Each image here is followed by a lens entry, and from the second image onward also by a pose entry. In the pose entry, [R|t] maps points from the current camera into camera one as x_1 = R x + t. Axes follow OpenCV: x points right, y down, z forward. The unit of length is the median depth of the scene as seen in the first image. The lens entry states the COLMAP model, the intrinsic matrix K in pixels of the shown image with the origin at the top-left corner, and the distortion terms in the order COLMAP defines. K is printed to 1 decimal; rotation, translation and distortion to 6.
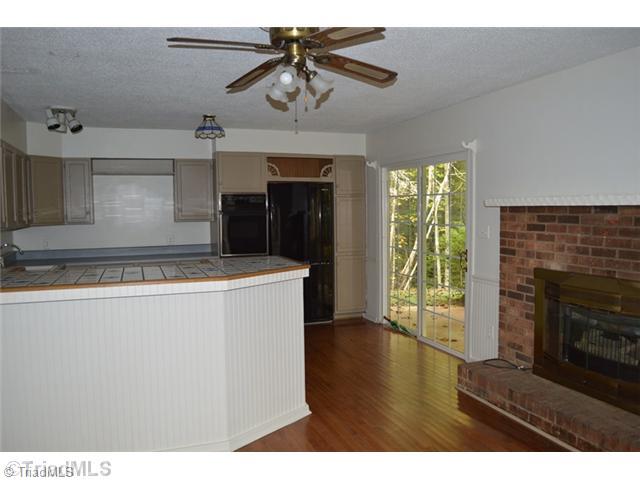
lens RADIAL K [[557.2, 0, 320.0], [0, 557.2, 240.0], [0, 0, 1]] dist [-0.043220, -0.007191]
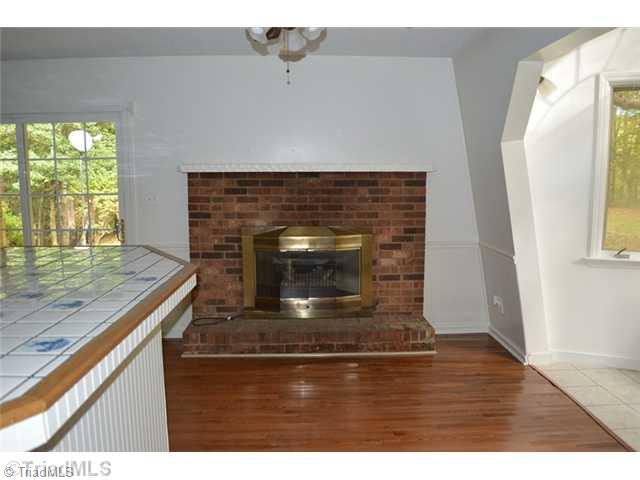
lens RADIAL K [[568.2, 0, 320.0], [0, 568.2, 240.0], [0, 0, 1]] dist [0.009118, 0.006121]
pose [[0.271367, -0.099639, 0.957304, -0.681435], [0.057787, 0.994519, 0.087132, -0.014791], [-0.960740, 0.031675, 0.275638, 0.516064]]
